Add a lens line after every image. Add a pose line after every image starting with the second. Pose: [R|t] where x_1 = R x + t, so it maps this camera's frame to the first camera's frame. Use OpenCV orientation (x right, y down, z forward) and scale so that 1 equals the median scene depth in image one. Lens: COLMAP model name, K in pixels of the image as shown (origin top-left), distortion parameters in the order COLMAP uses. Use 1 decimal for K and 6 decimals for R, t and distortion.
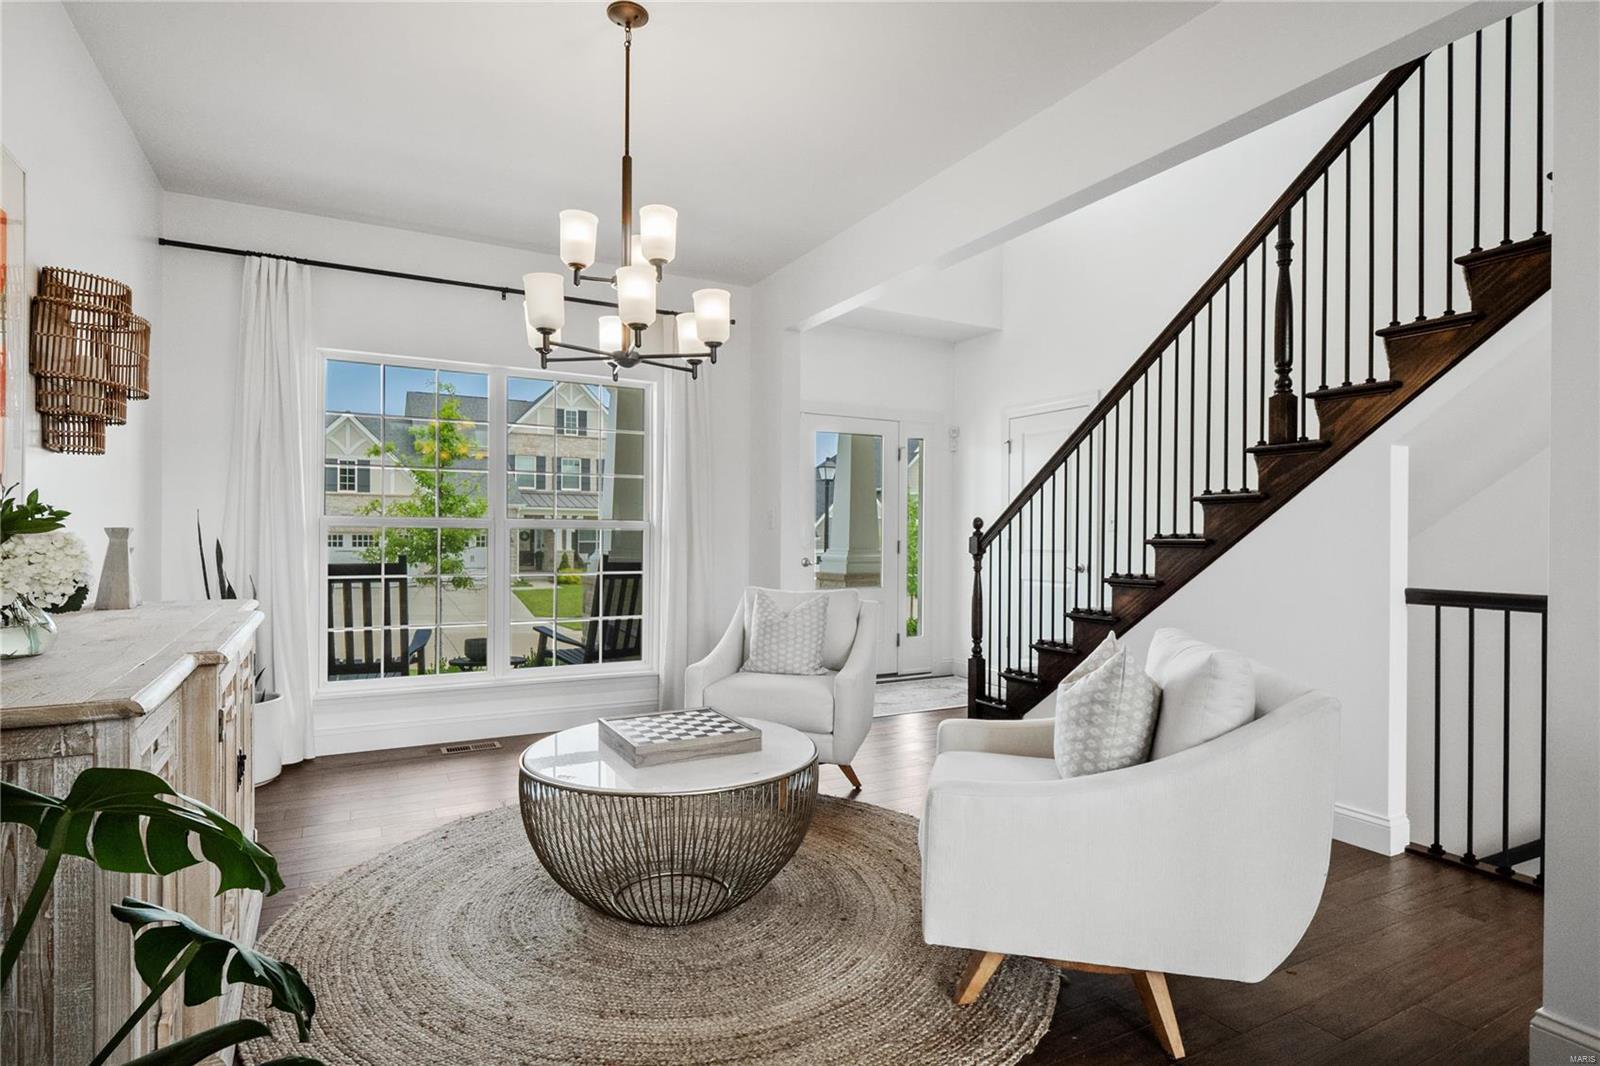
lens RADIAL K [[822.5, 0, 795.6], [0, 822.5, 523.2], [0, 0, 1]] dist [0.000226, -0.002295]
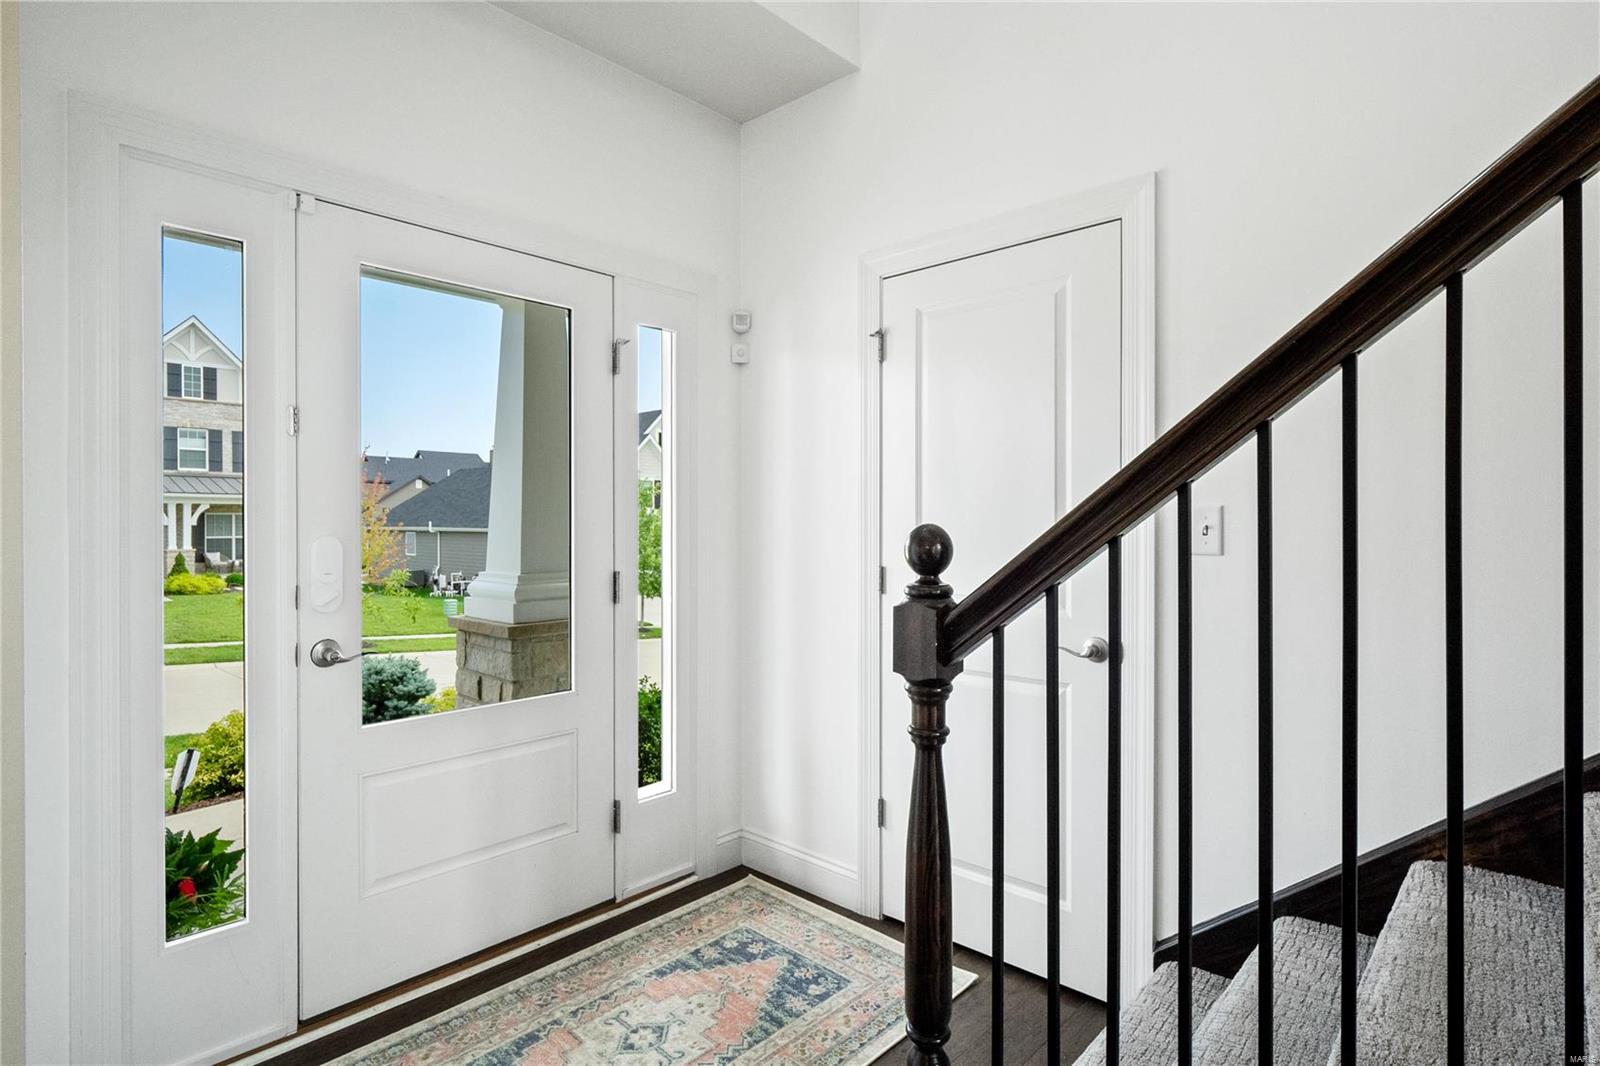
lens RADIAL K [[822.5, 0, 795.6], [0, 822.5, 523.2], [0, 0, 1]] dist [0.000226, -0.002295]
pose [[0.947120, -0.009168, 0.320750, 0.079271], [0.004063, 0.999854, 0.016581, -0.008870], [-0.320855, -0.014401, 0.947019, 0.583679]]
